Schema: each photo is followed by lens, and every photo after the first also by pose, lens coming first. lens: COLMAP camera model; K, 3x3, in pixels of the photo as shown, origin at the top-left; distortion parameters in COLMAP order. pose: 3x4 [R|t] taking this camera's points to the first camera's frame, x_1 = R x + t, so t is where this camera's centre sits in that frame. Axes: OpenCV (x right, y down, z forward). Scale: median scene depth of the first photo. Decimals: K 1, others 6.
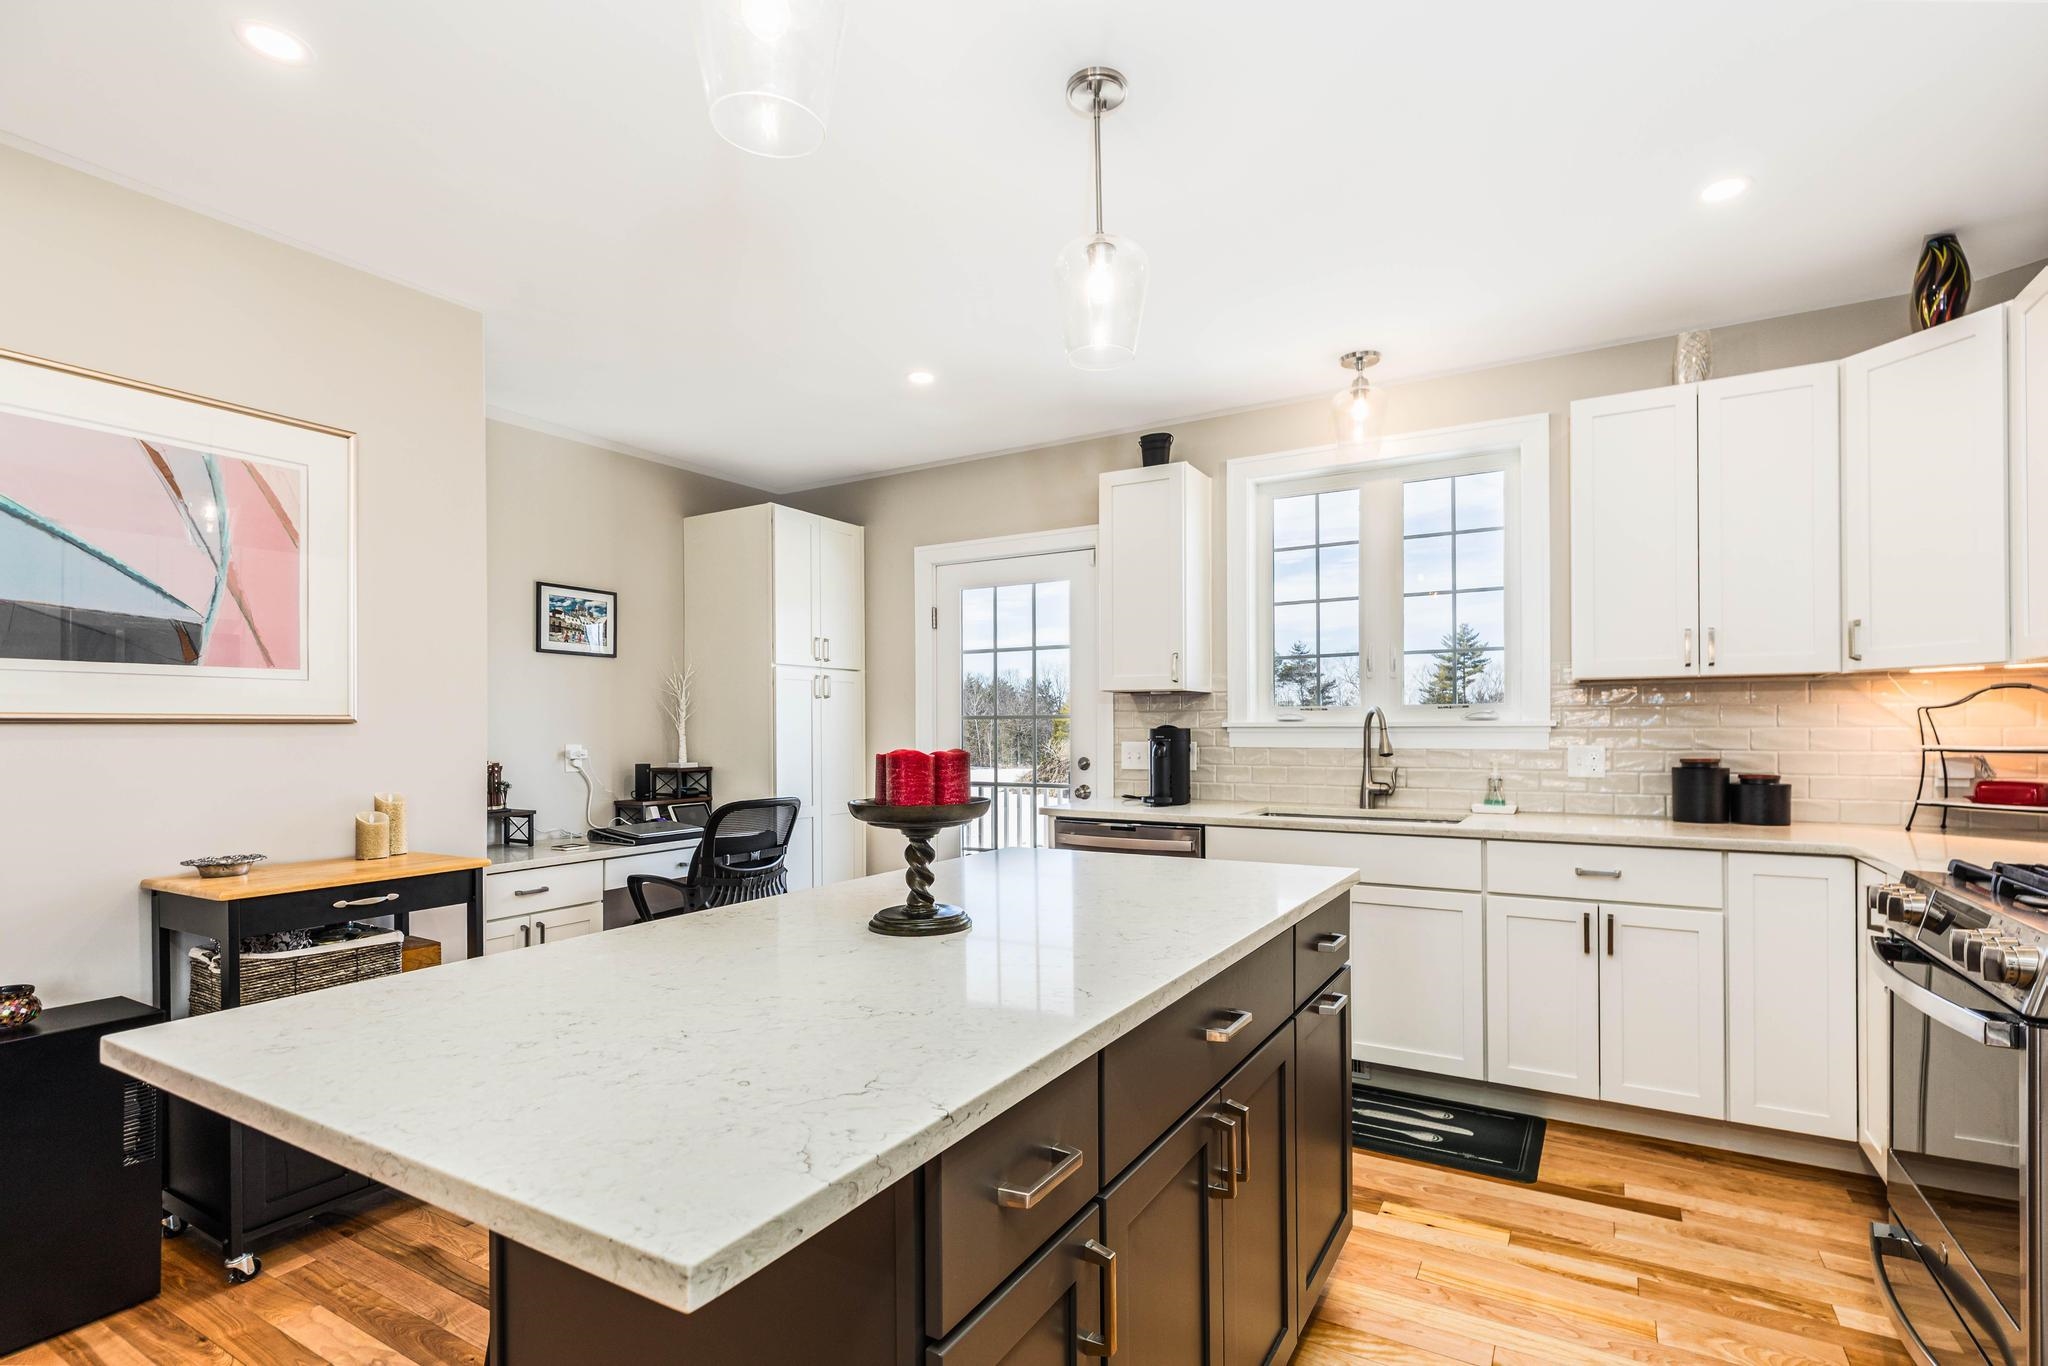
lens RADIAL K [[966.0, 0, 1047.7], [0, 966.0, 724.5], [0, 0, 1]] dist [0.003637, 0.000312]
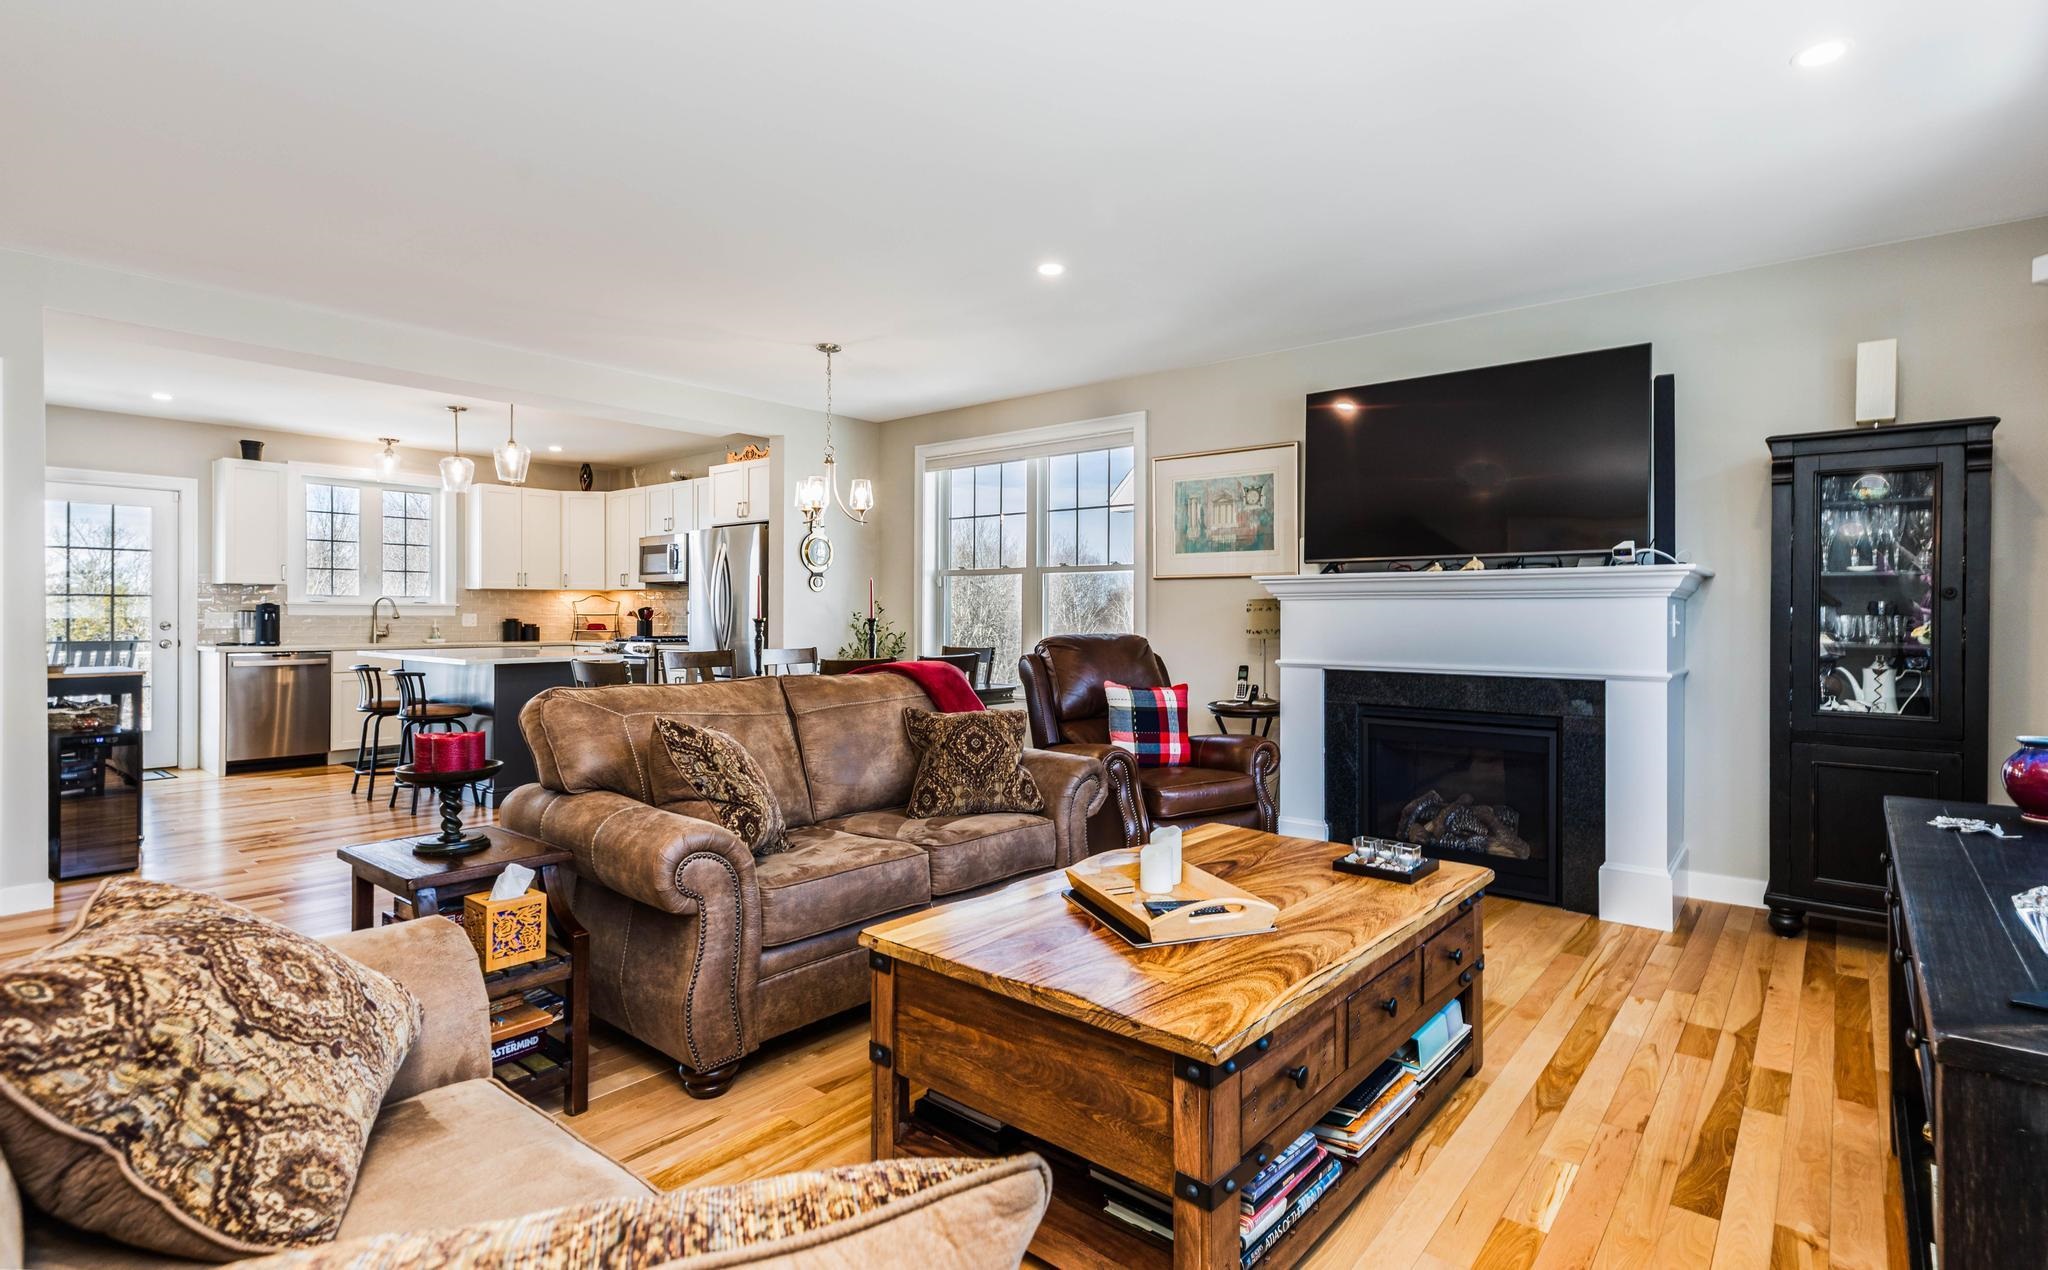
lens RADIAL K [[973.2, 0, 1073.5], [0, 973.2, 610.2], [0, 0, 1]] dist [0.000606, 0.000576]
pose [[0.148417, 0.010633, 0.988868, -1.466948], [-0.006232, 0.999932, -0.009817, 0.022829], [-0.988905, -0.004705, 0.148473, -0.796029]]
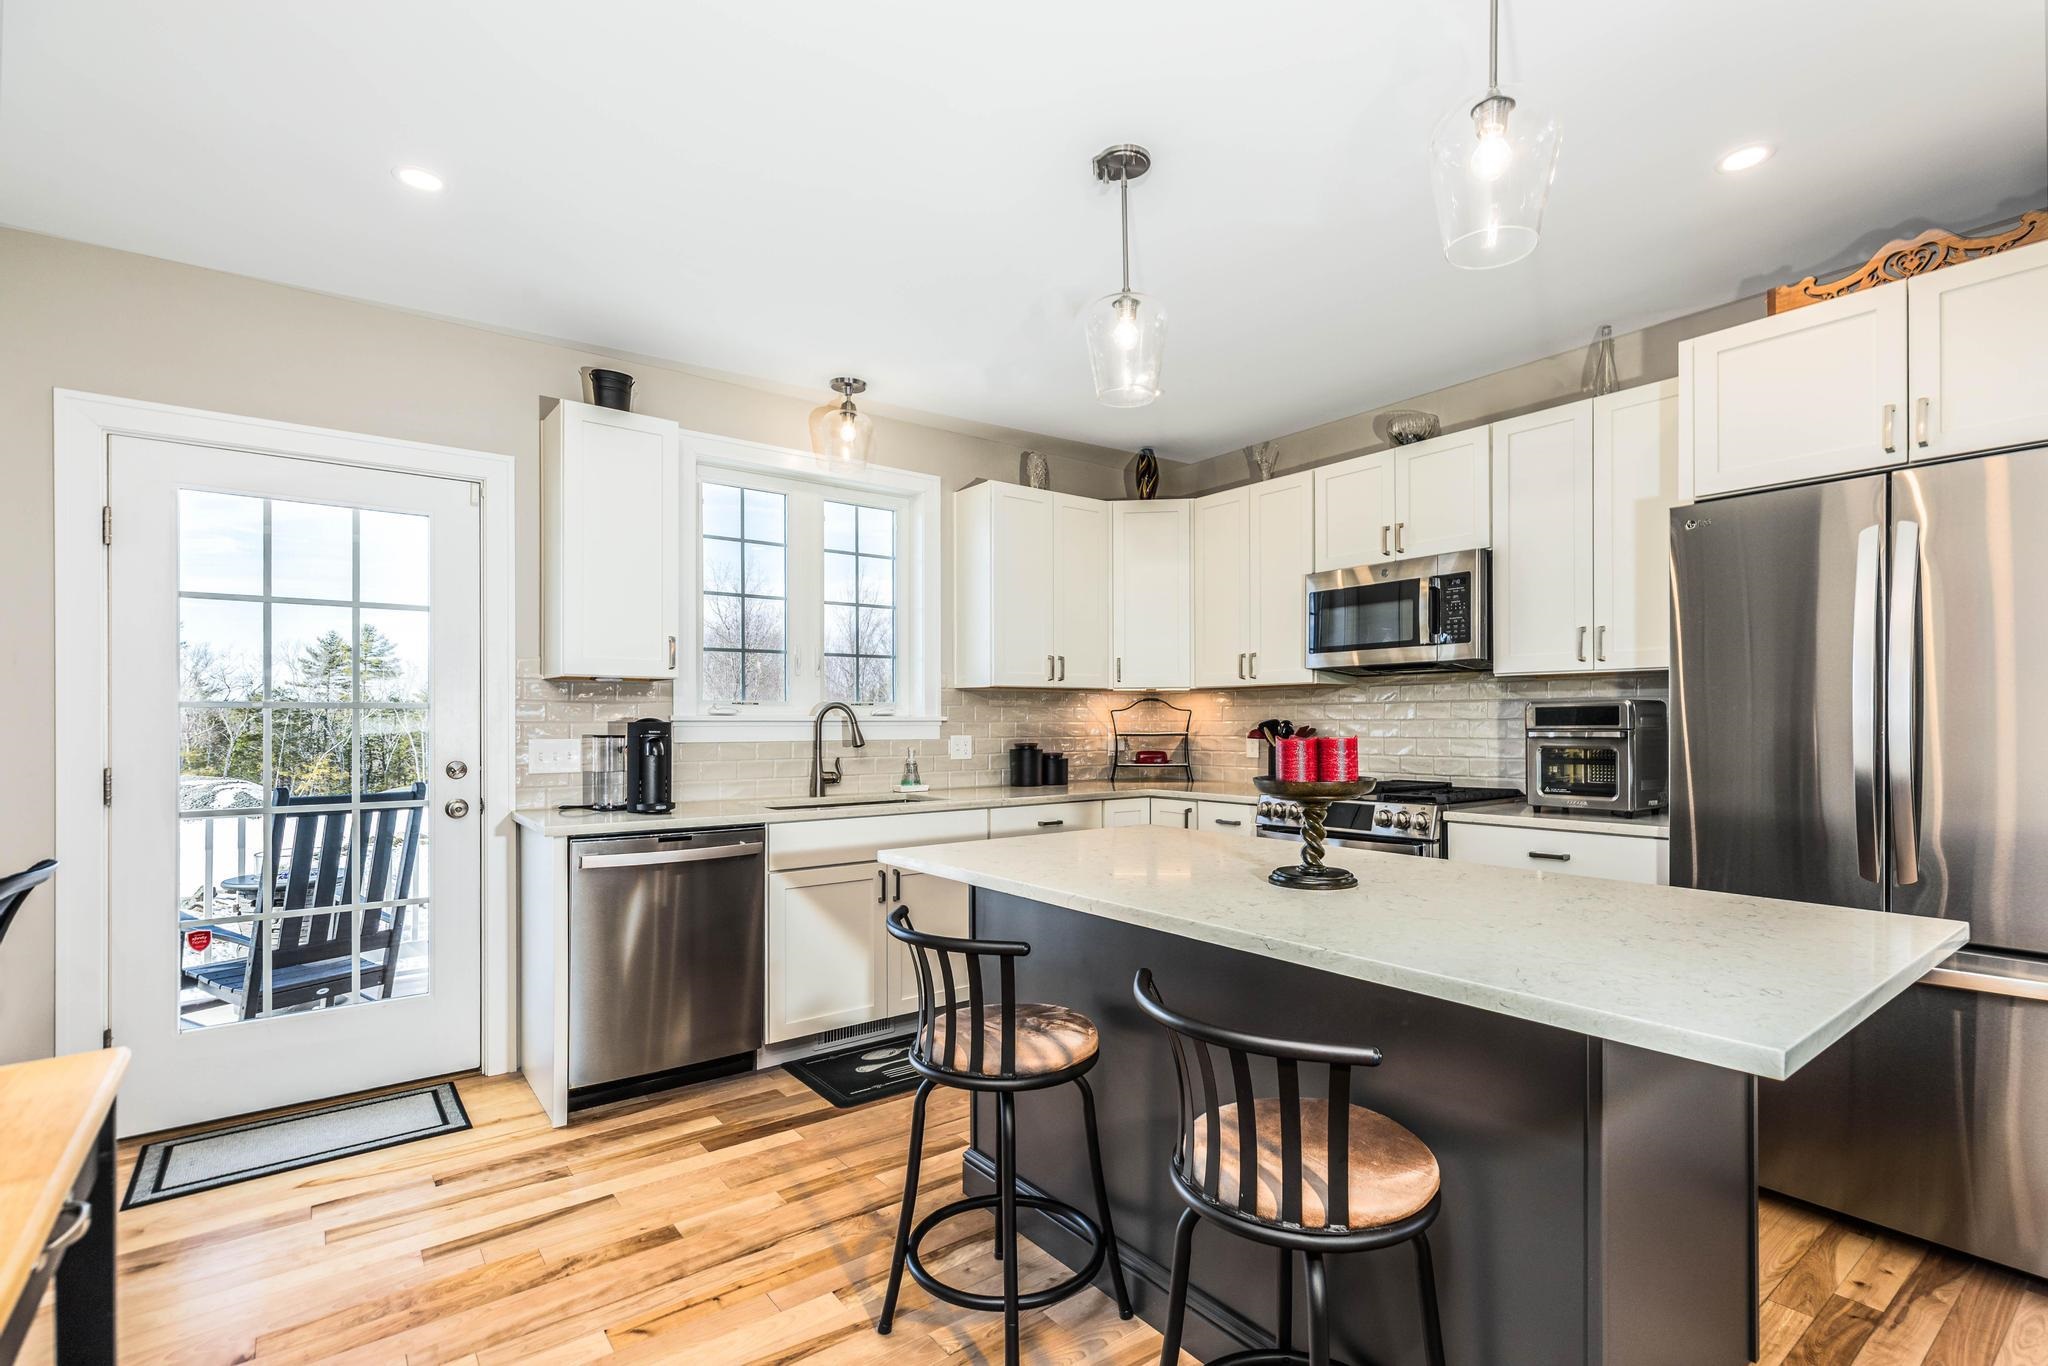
lens RADIAL K [[966.0, 0, 1054.9], [0, 966.0, 716.3], [0, 0, 1]] dist [0.003637, 0.000312]
pose [[0.370440, 0.010508, 0.928797, -0.526043], [-0.002903, 0.999944, -0.010155, 0.006770], [-0.928852, 0.001065, 0.370450, 0.335612]]
